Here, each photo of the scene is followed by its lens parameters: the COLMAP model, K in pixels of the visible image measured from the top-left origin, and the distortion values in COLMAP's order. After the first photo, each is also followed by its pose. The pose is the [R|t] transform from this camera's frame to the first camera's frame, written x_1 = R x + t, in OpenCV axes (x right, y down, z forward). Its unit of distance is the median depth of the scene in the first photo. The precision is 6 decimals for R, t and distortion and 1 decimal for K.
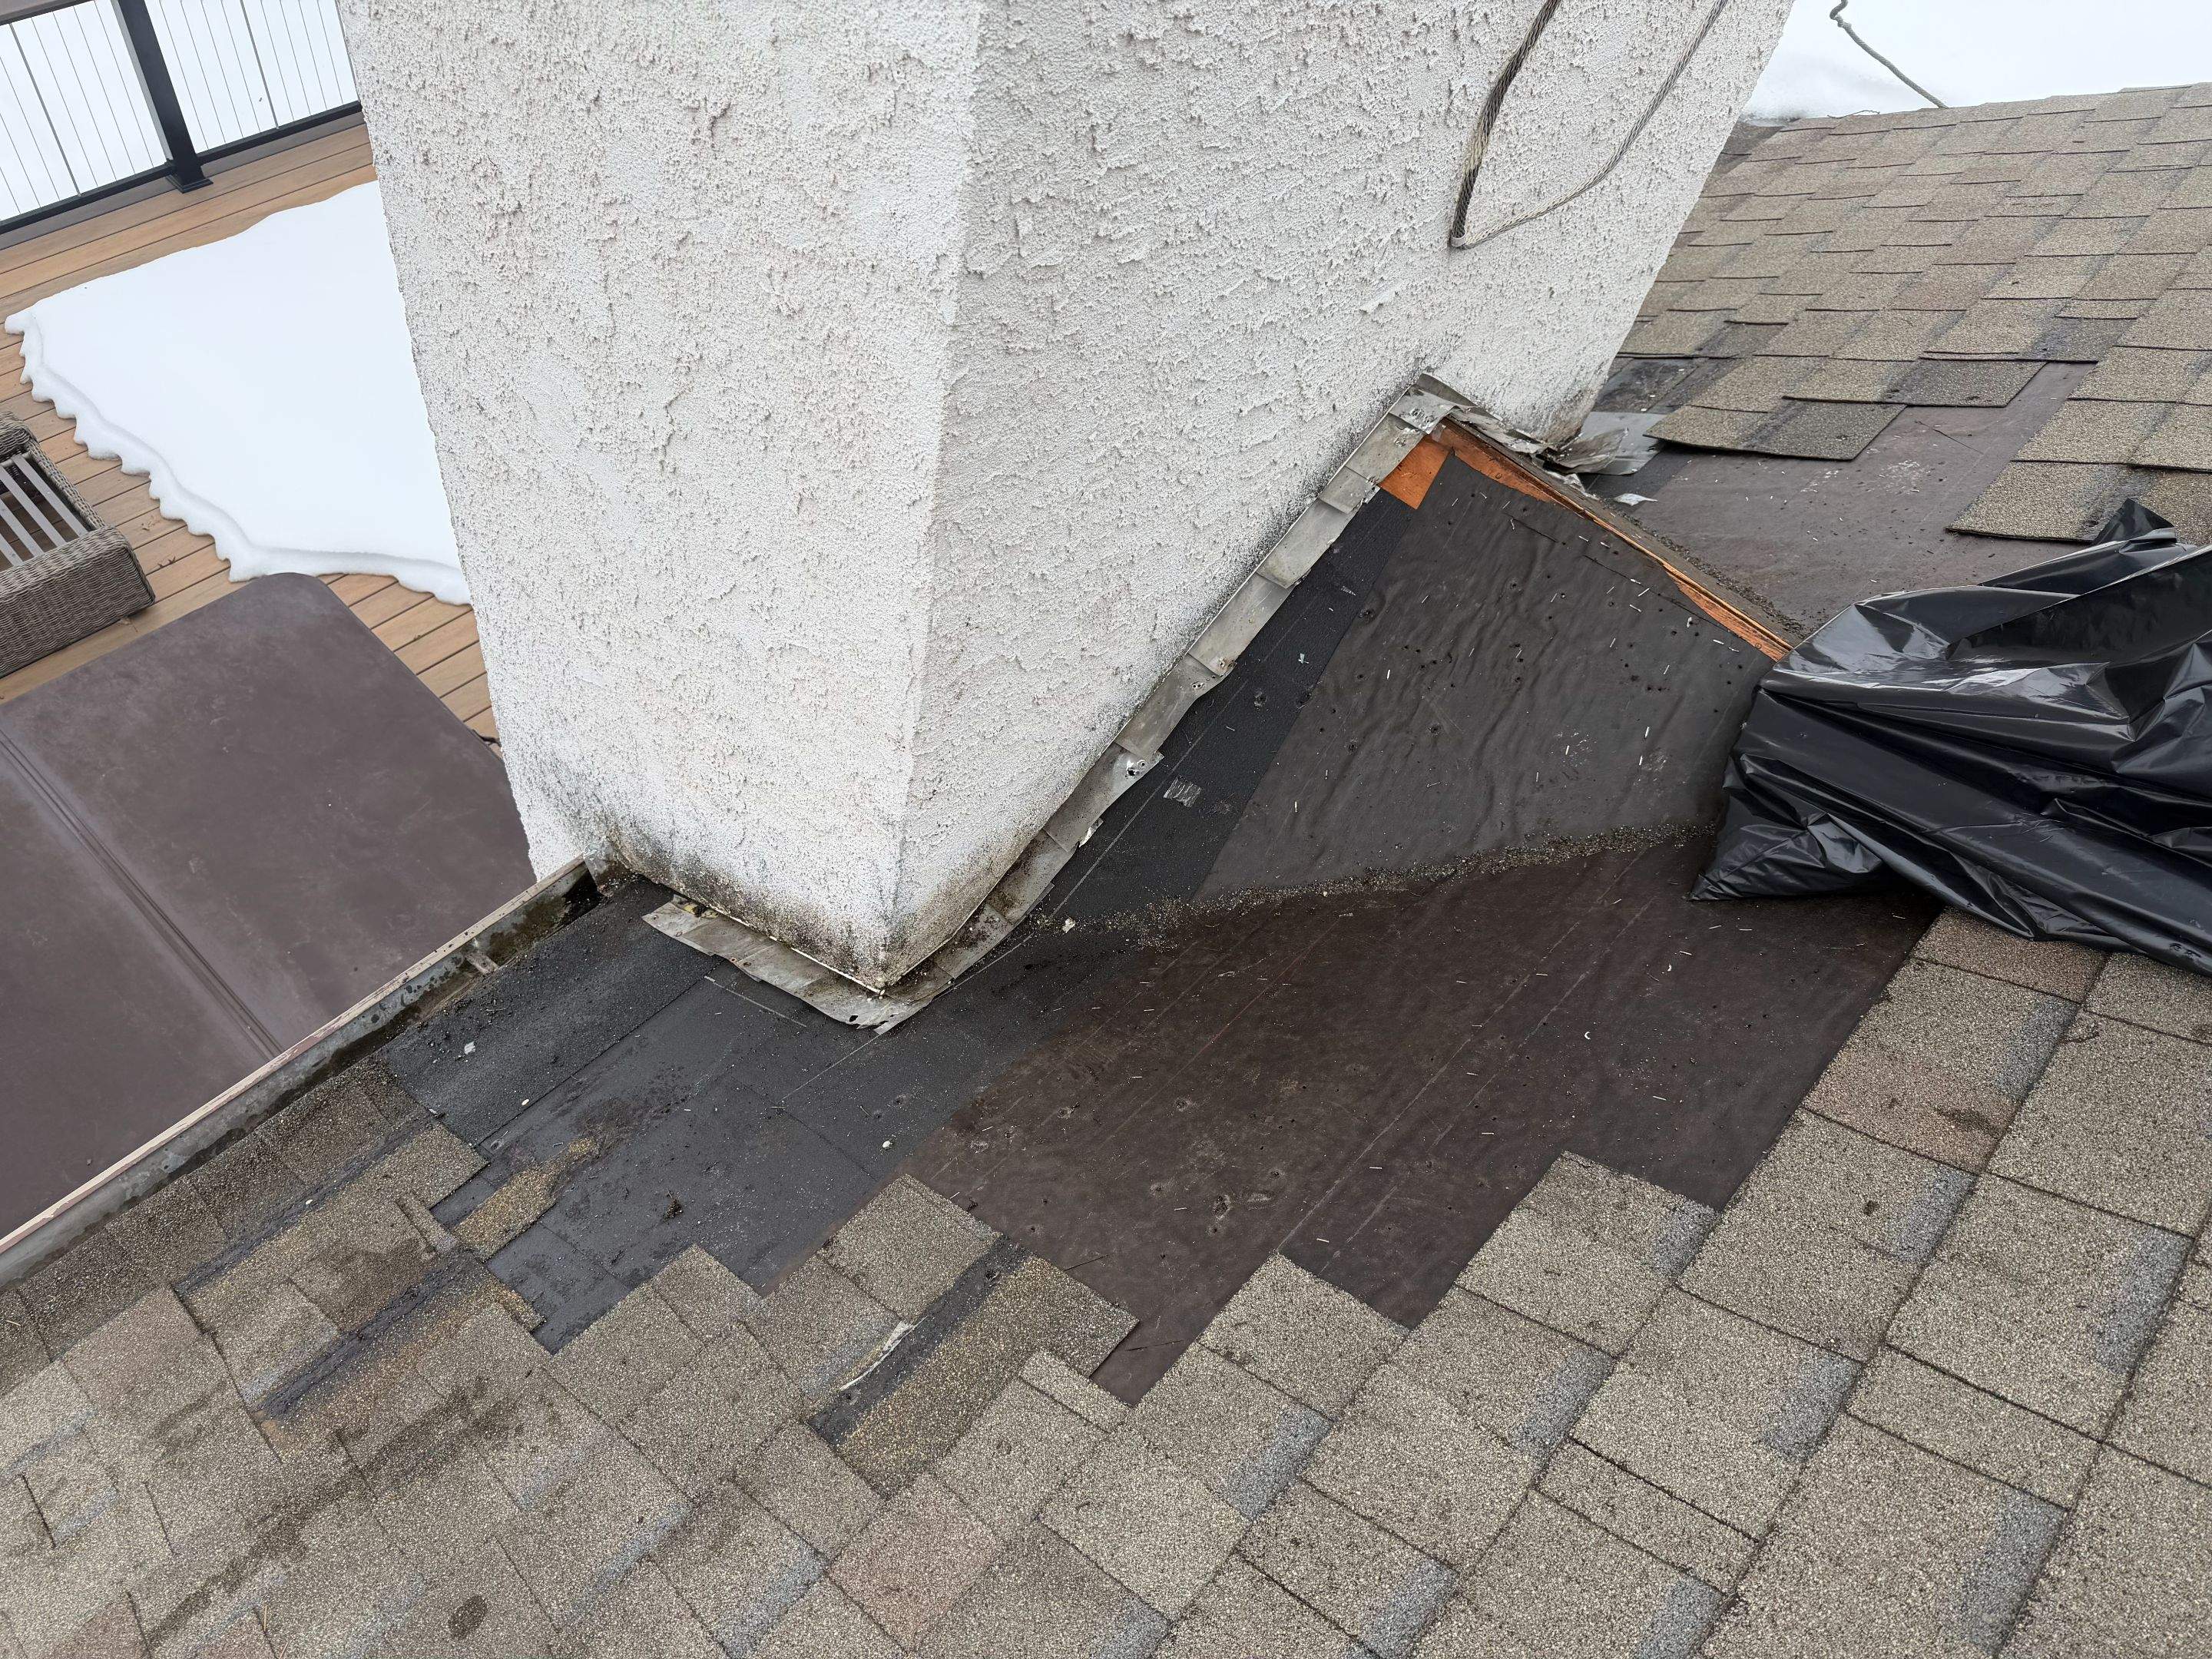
lens RADIAL K [[1547.0, 0, 1106.8], [0, 1547.0, 834.2], [0, 0, 1]] dist [0.028001, -0.027975]
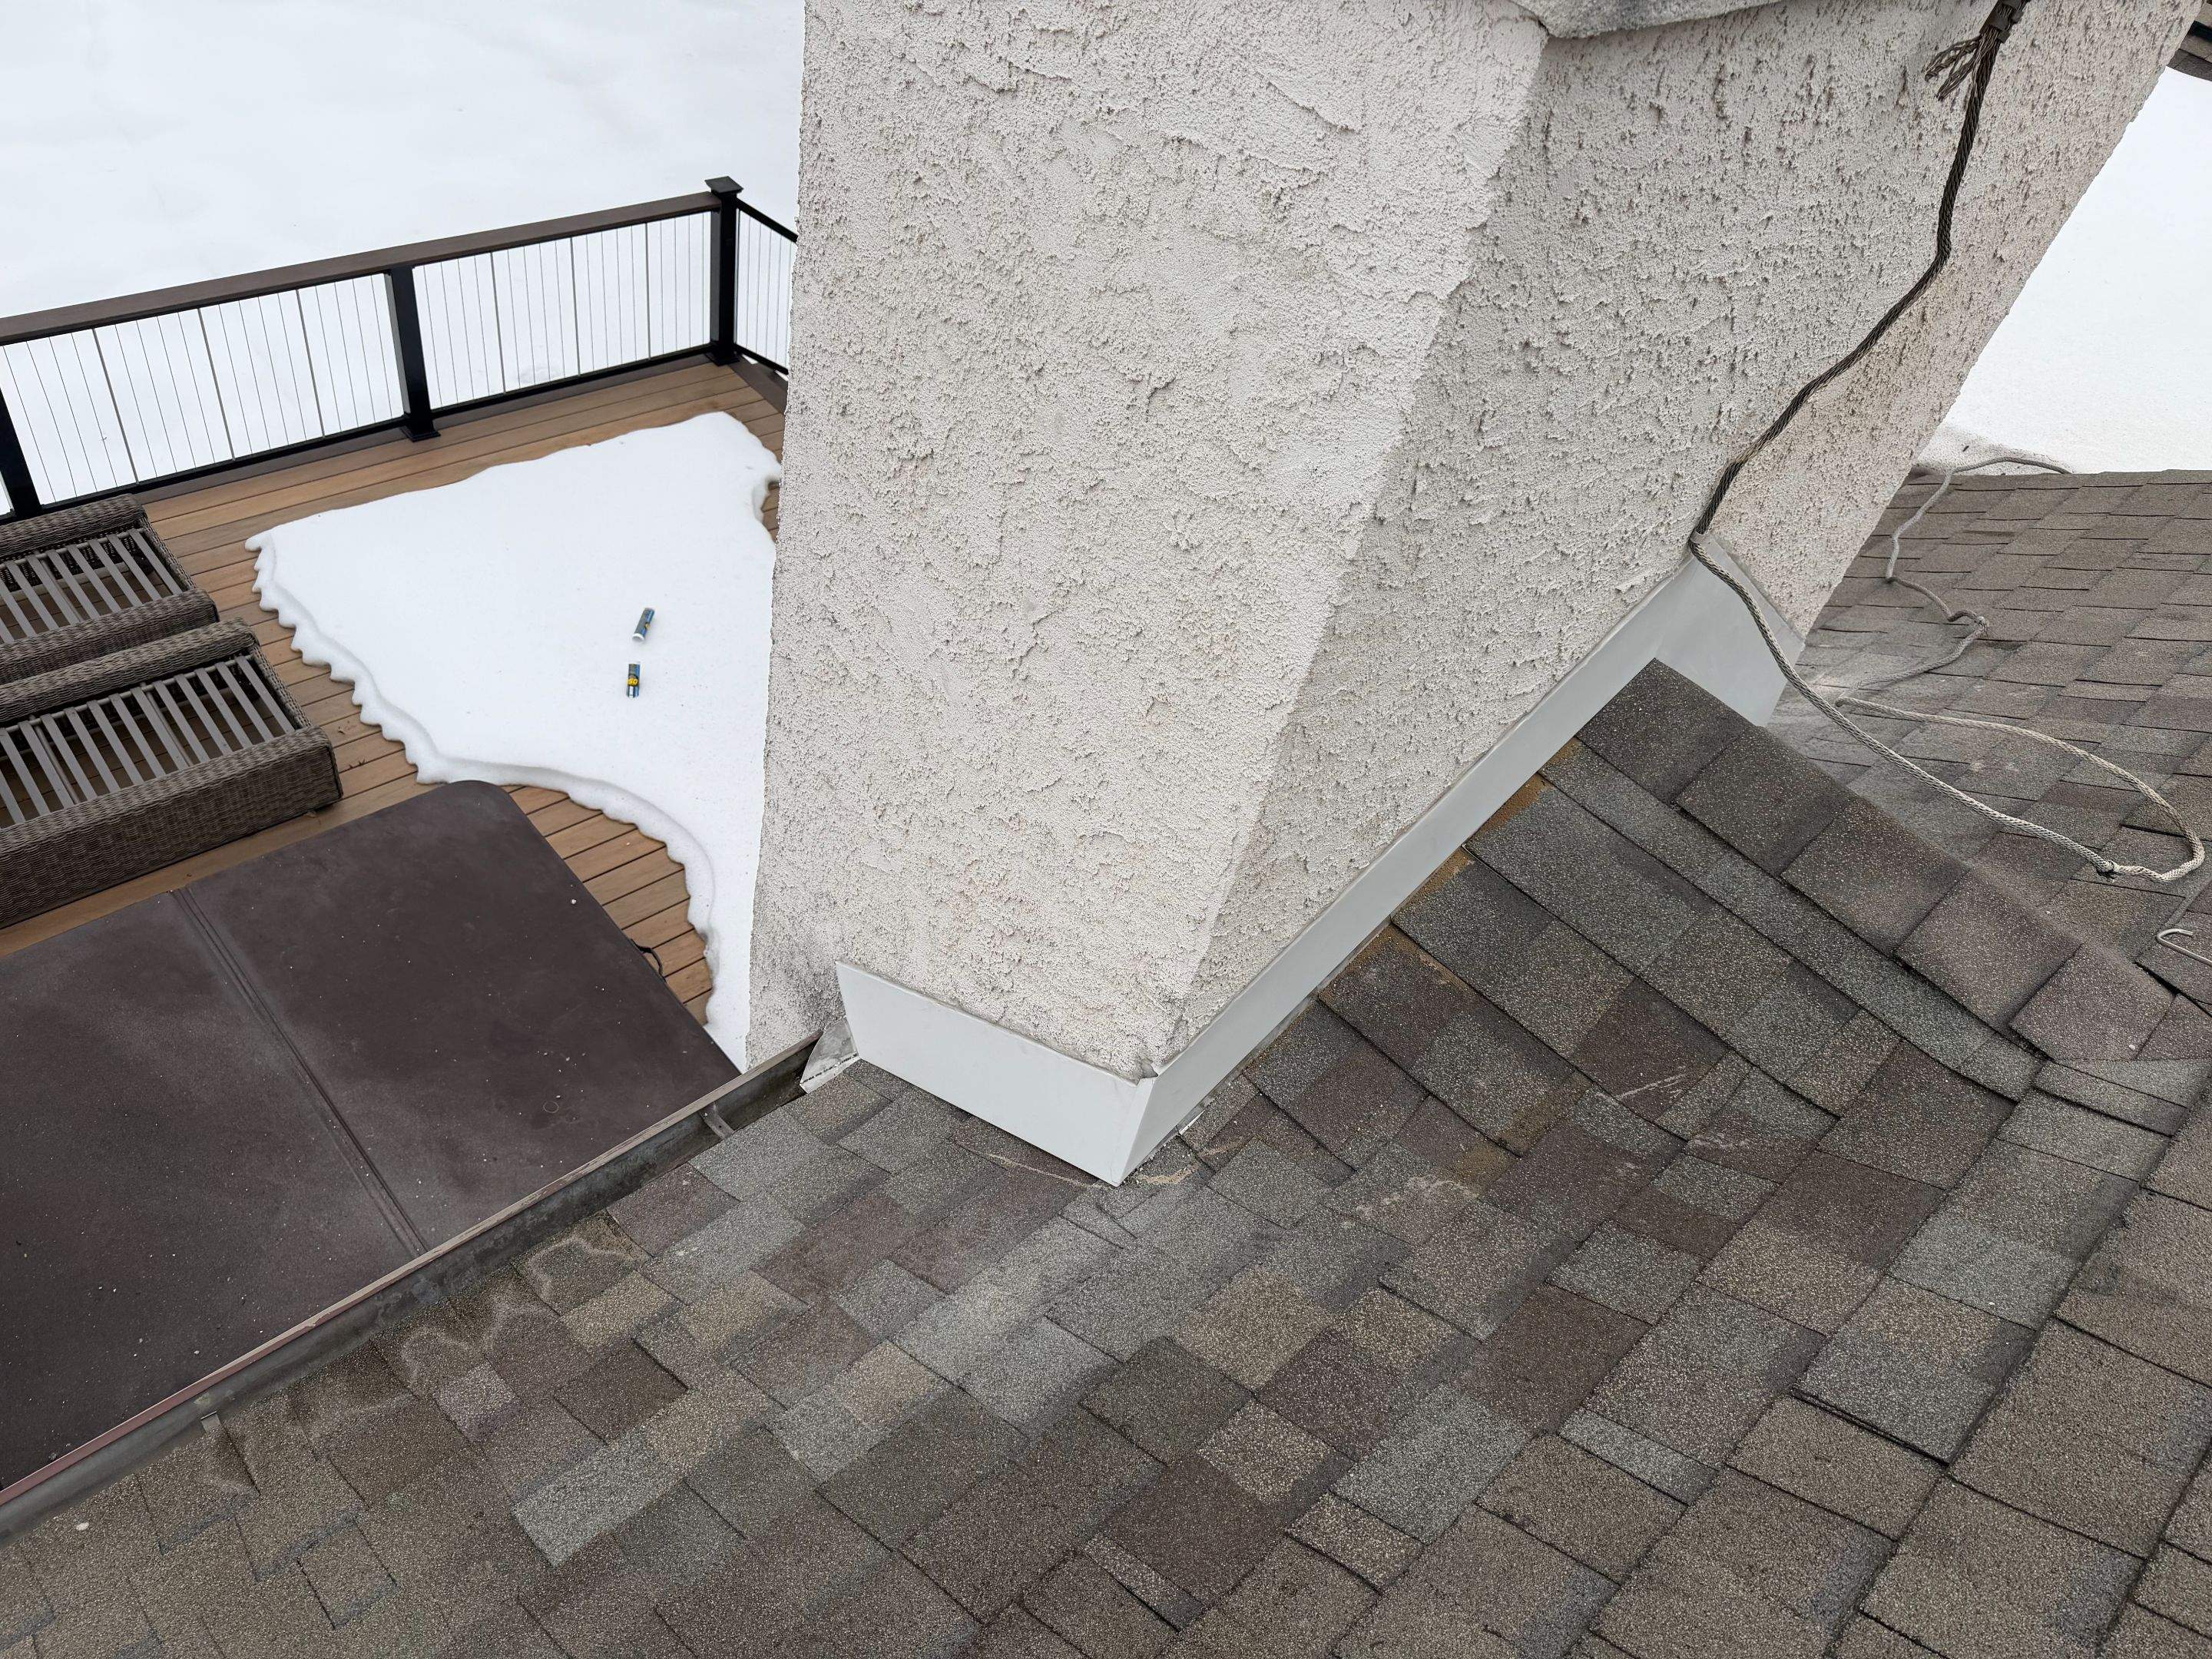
lens RADIAL K [[1547.0, 0, 1116.2], [0, 1547.0, 841.4], [0, 0, 1]] dist [0.028001, -0.027975]
pose [[0.996293, 0.077649, -0.037030, -0.150172], [-0.082967, 0.981057, -0.175051, 0.076916], [0.022736, 0.177474, 0.983863, -0.100994]]
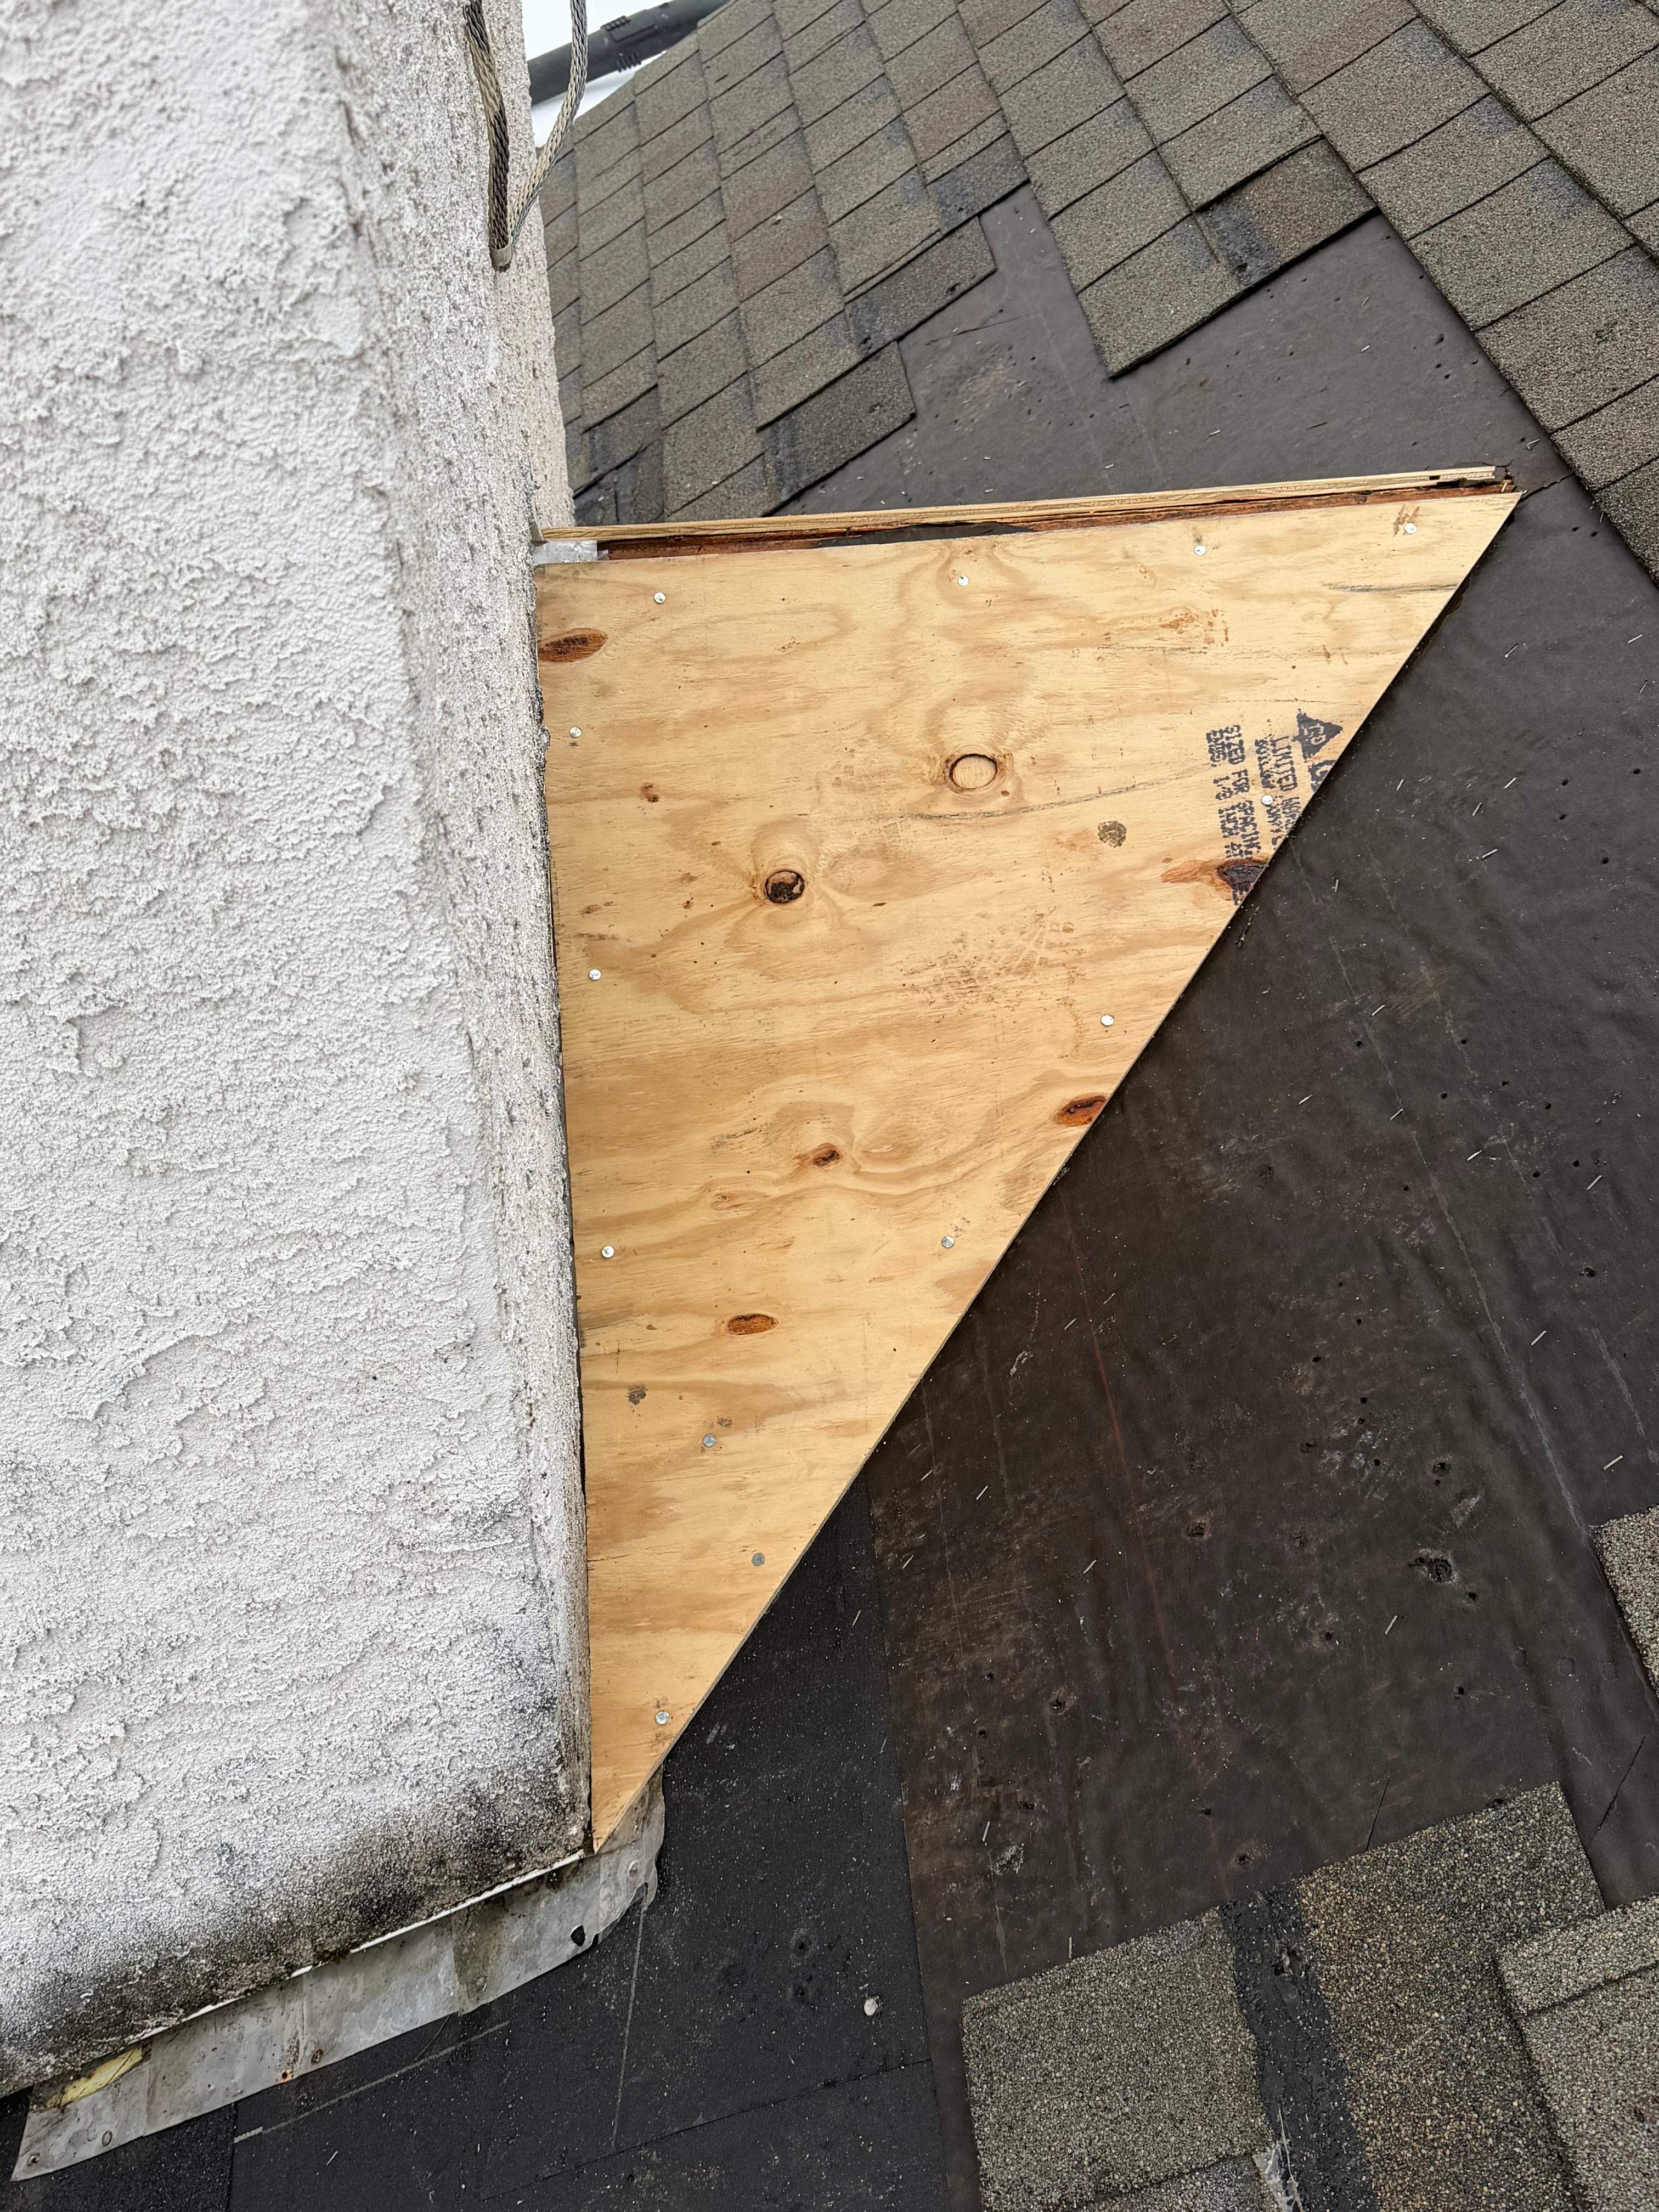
lens RADIAL K [[2118.1, 0, 800.1], [0, 2118.1, 1175.8], [0, 0, 1]] dist [-0.013246, 0.000000]
pose [[0.660993, -0.609054, 0.438338, -0.312614], [0.668187, 0.743554, 0.025546, -0.044250], [-0.341487, 0.276007, 0.898447, 0.301050]]
